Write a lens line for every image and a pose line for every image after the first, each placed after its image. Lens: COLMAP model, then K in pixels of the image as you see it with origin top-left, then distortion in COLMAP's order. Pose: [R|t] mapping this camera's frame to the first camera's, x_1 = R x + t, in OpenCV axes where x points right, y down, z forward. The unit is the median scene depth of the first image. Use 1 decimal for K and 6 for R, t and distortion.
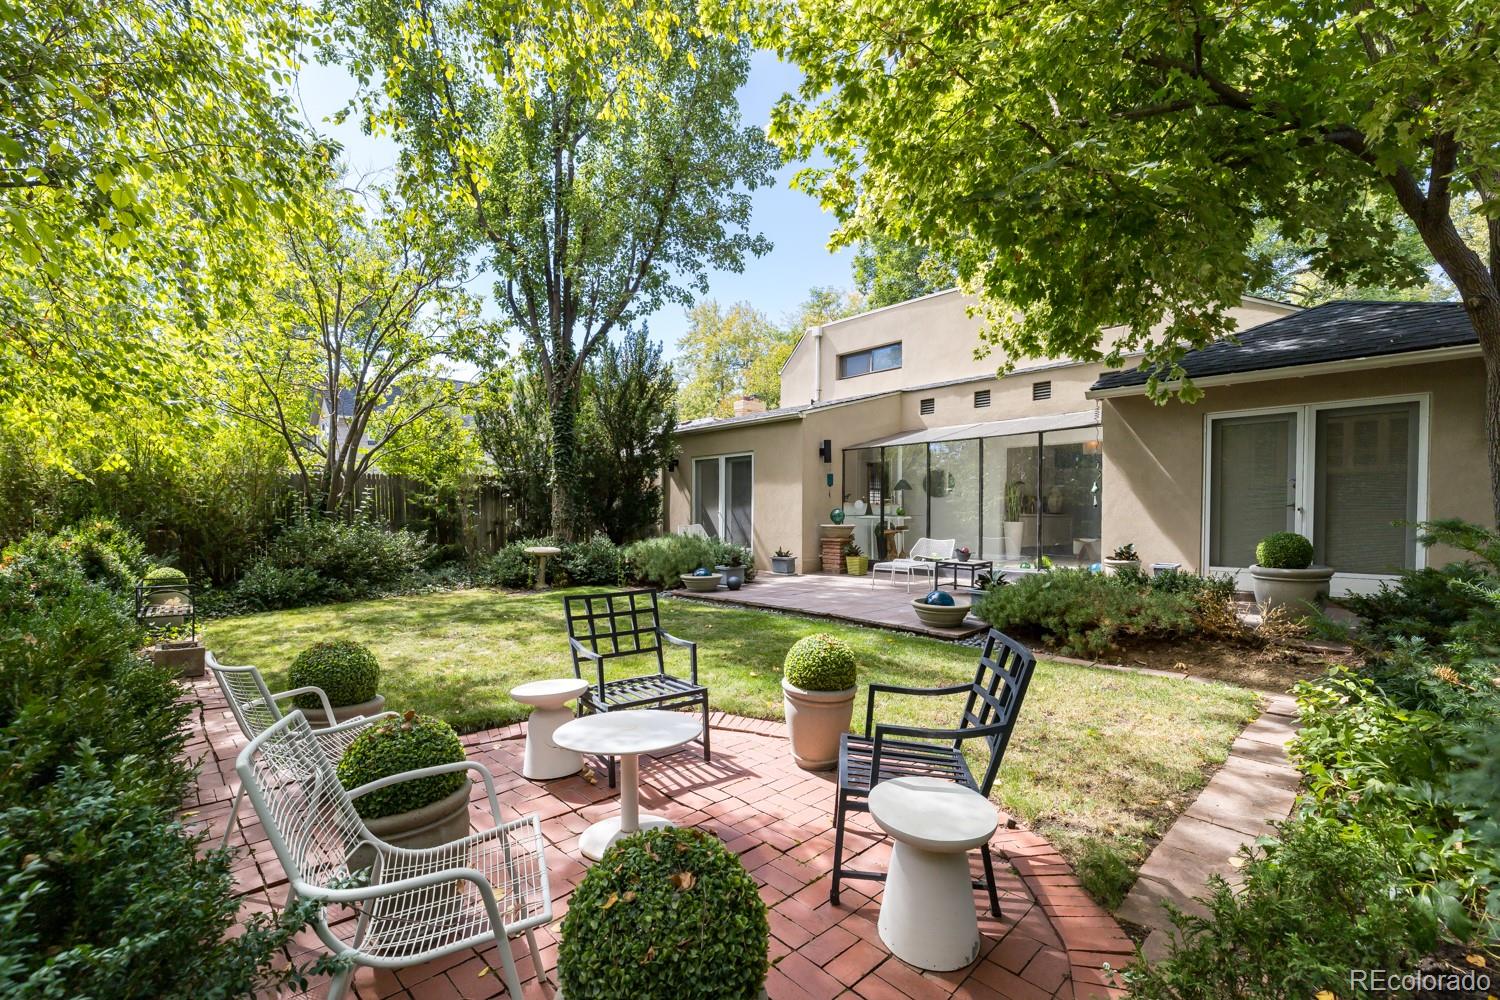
lens RADIAL K [[658.2, 0, 731.6], [0, 658.2, 529.2], [0, 0, 1]] dist [-0.000564, -0.000083]
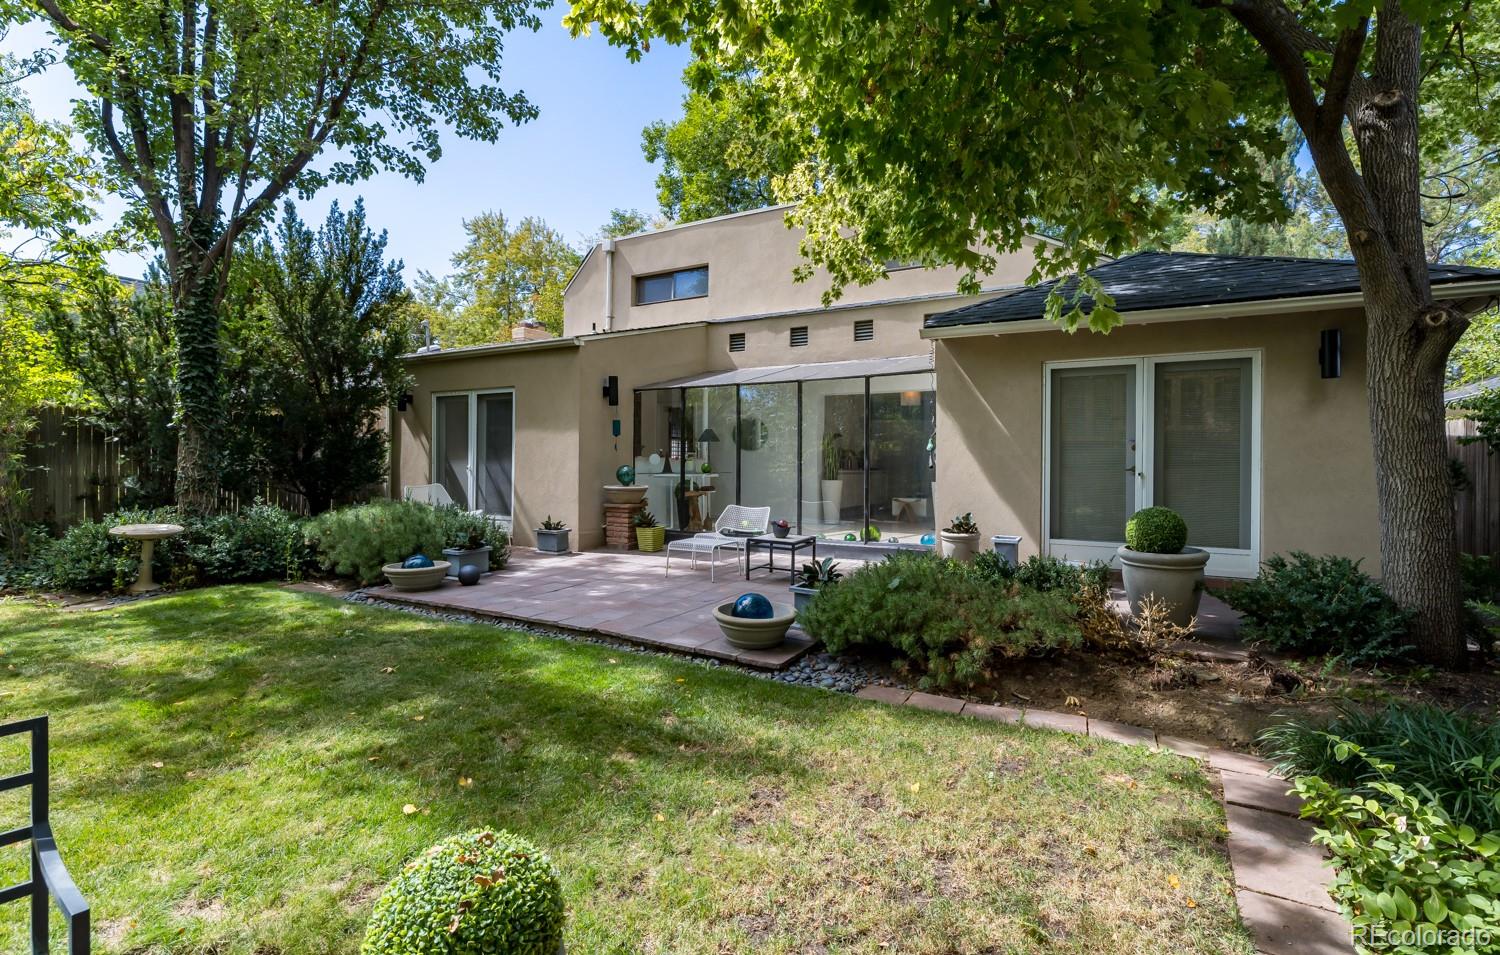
lens RADIAL K [[710.8, 0, 750.0], [0, 710.8, 477.5], [0, 0, 1]] dist [-0.000260, 0.018748]
pose [[0.953538, 0.000861, 0.301273, 0.050223], [-0.000479, 0.999999, -0.001343, -0.016420], [-0.301274, 0.001136, 0.953537, 0.164819]]
